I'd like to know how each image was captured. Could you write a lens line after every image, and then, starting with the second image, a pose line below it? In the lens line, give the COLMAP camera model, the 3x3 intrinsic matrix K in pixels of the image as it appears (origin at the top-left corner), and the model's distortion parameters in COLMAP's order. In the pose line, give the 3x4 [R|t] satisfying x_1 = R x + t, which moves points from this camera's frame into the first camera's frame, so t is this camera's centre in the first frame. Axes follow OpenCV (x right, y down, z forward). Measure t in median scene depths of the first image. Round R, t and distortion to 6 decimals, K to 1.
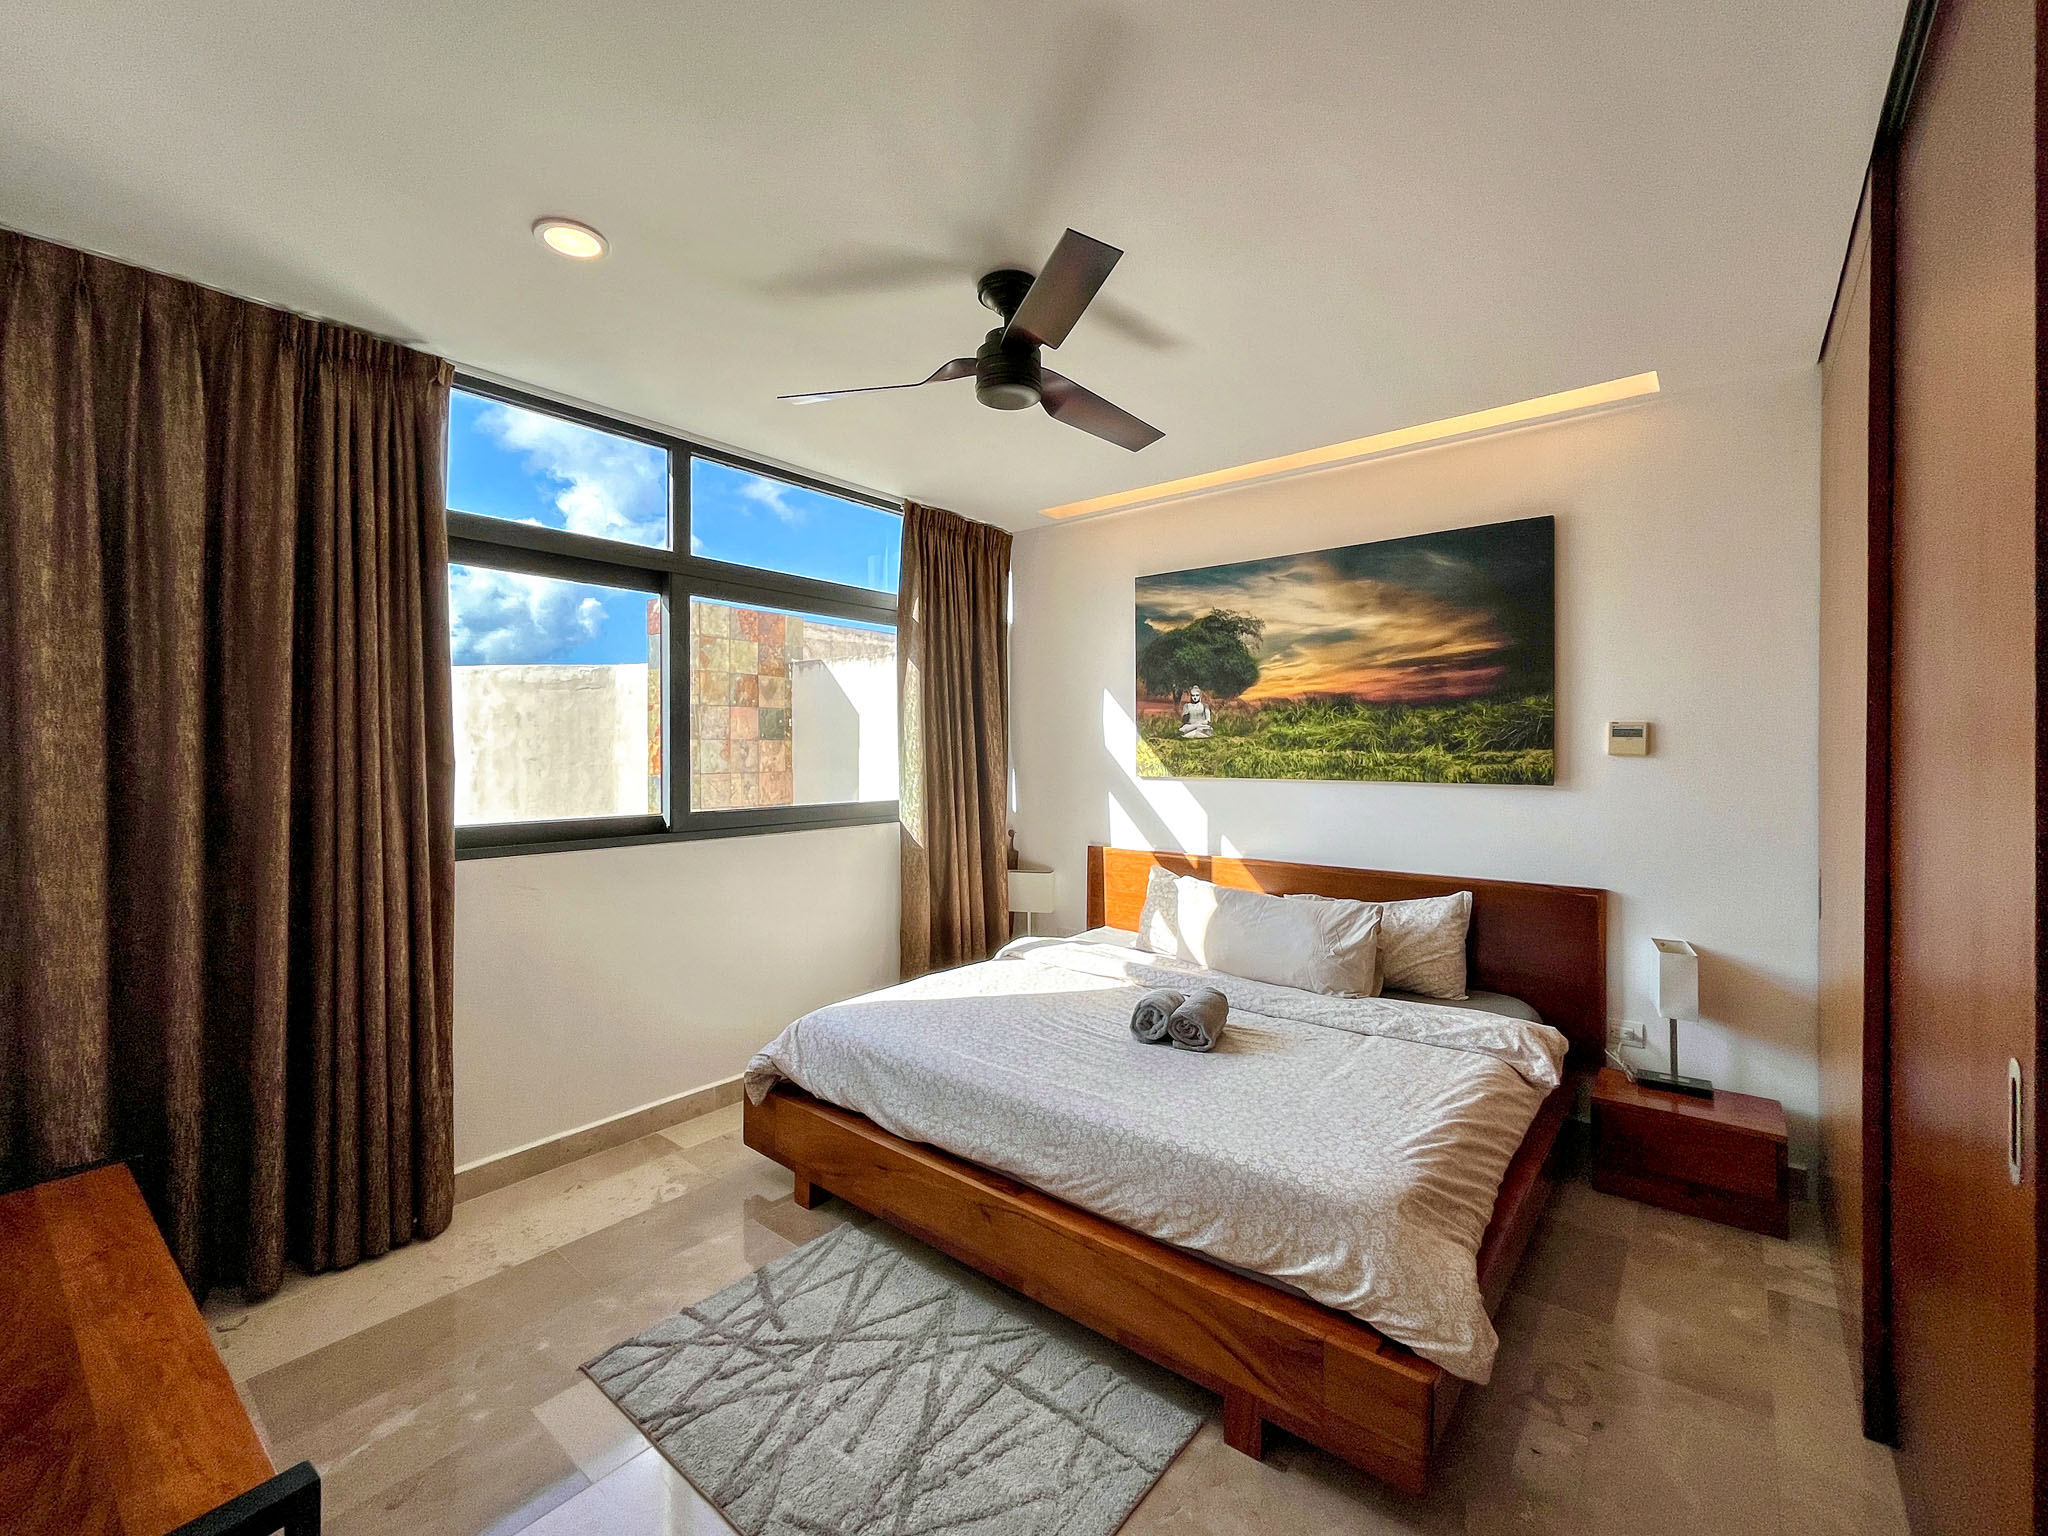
lens RADIAL K [[847.4, 0, 1023.0], [0, 847.4, 752.8], [0, 0, 1]] dist [0.000456, 0.000071]
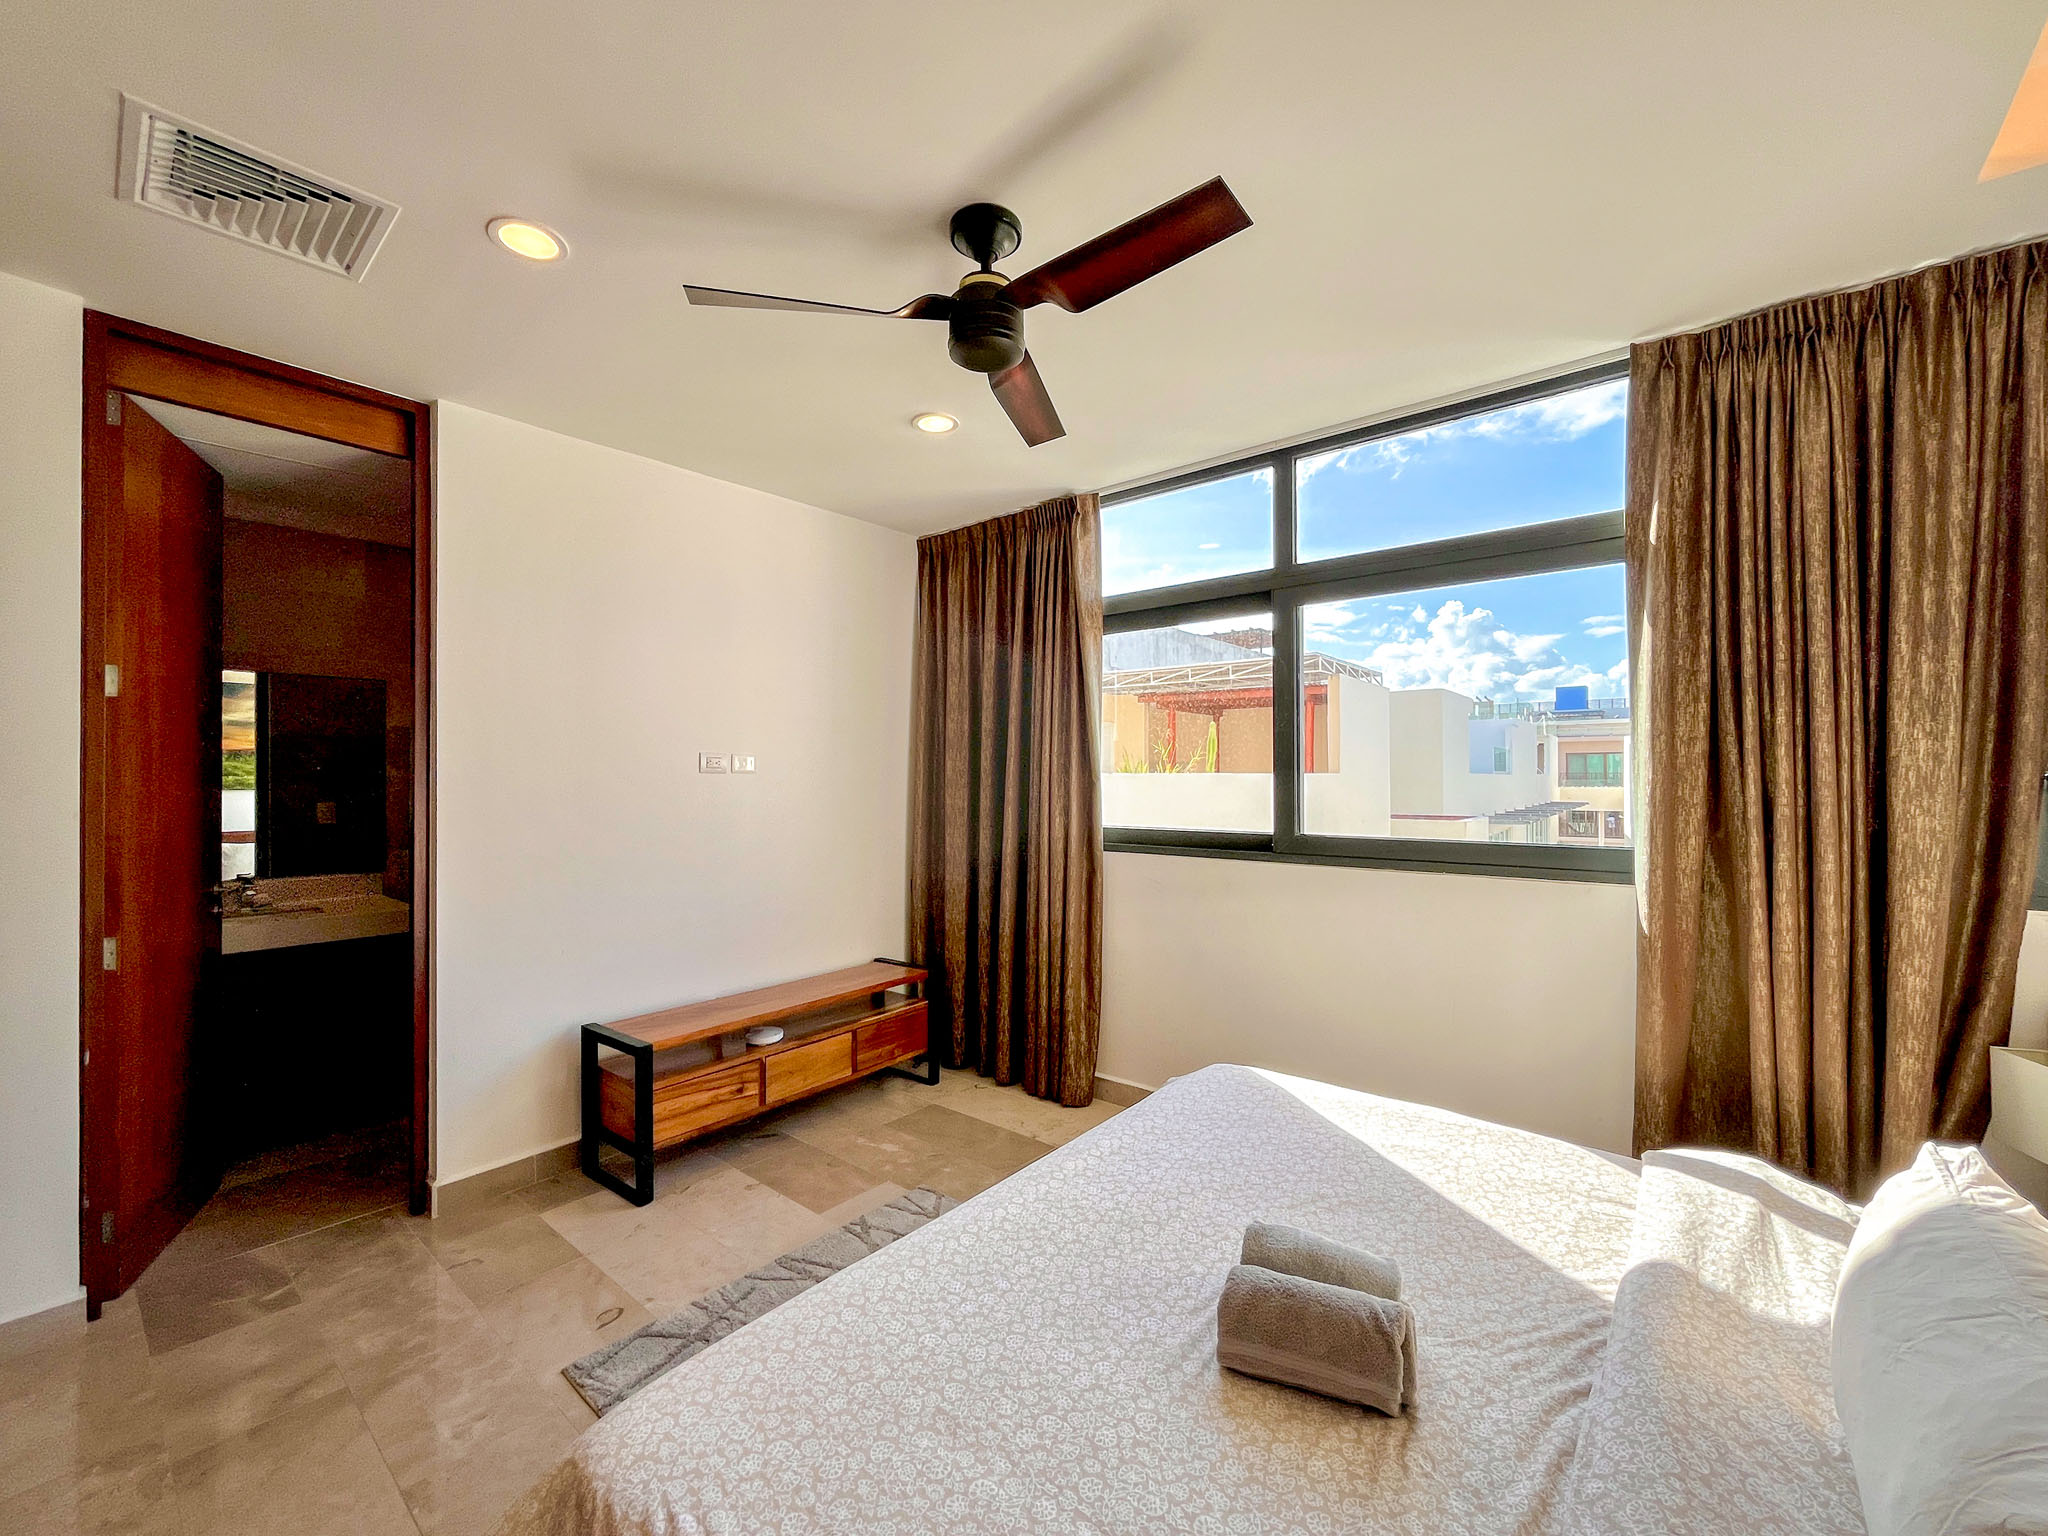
lens RADIAL K [[850.2, 0, 1024.1], [0, 850.2, 772.0], [0, 0, 1]] dist [-0.000899, -0.000013]
pose [[-0.005673, -0.004911, -0.999972, 0.563929], [0.000048, 0.999988, -0.004911, 0.005580], [0.999984, -0.000076, -0.005673, 0.696570]]
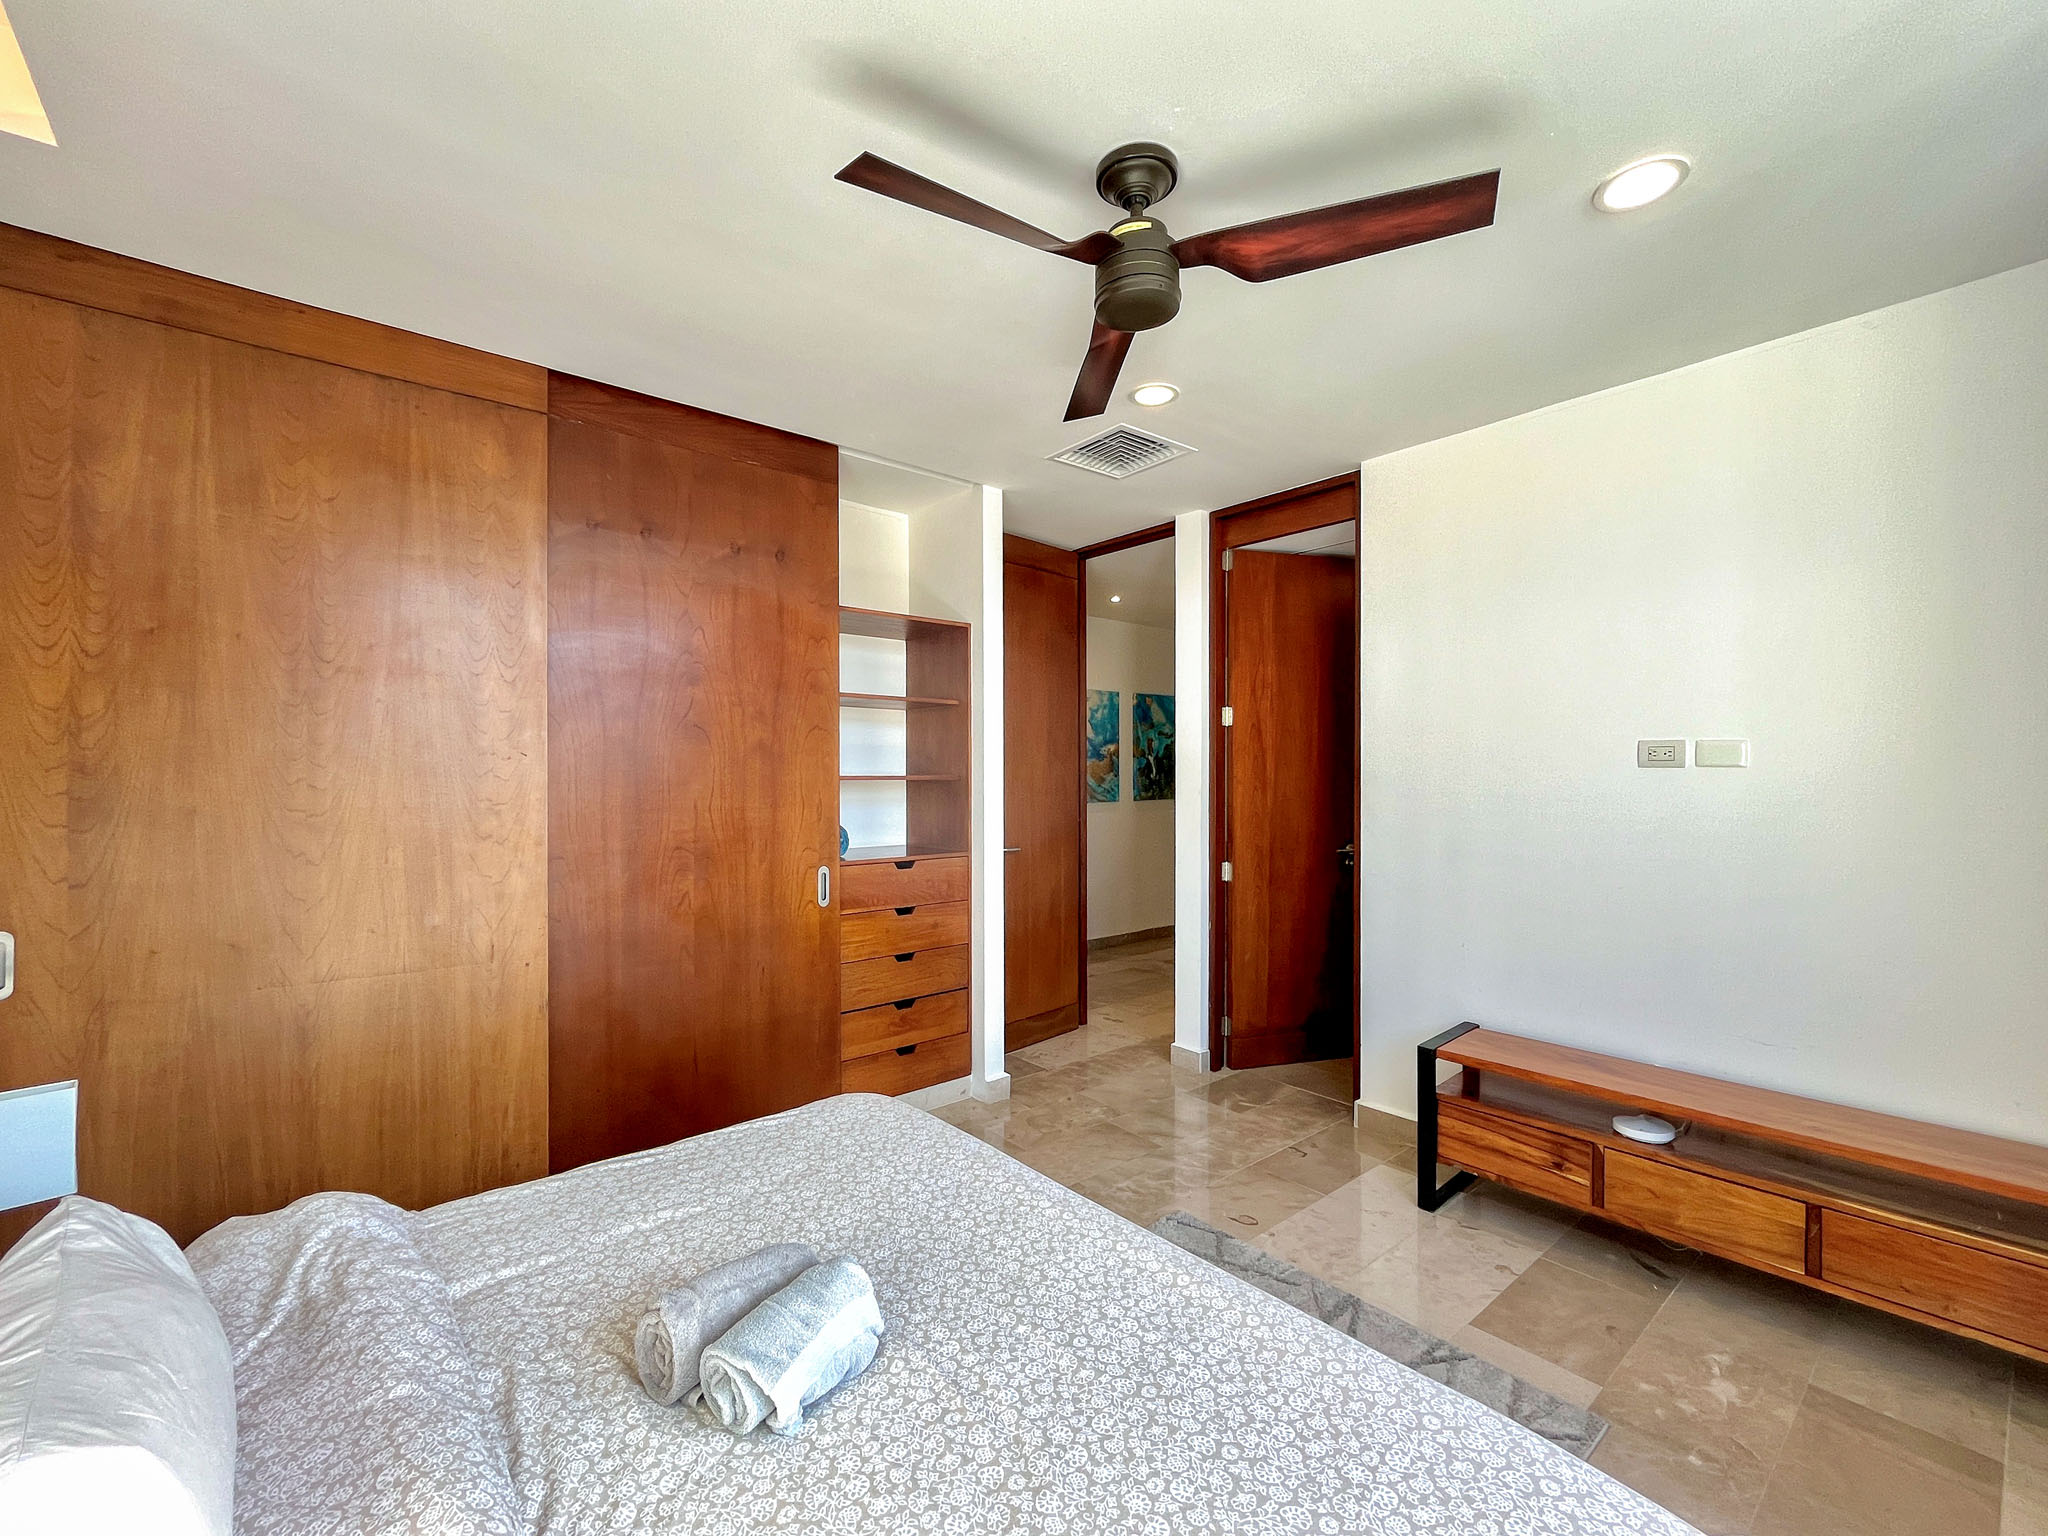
lens RADIAL K [[858.2, 0, 998.4], [0, 858.2, 771.3], [0, 0, 1]] dist [-0.000841, -0.000115]
pose [[-0.979679, 0.004185, 0.200530, -0.032448], [0.004958, 0.999982, 0.003354, 0.001188], [-0.200512, 0.004280, -0.979682, 1.202572]]
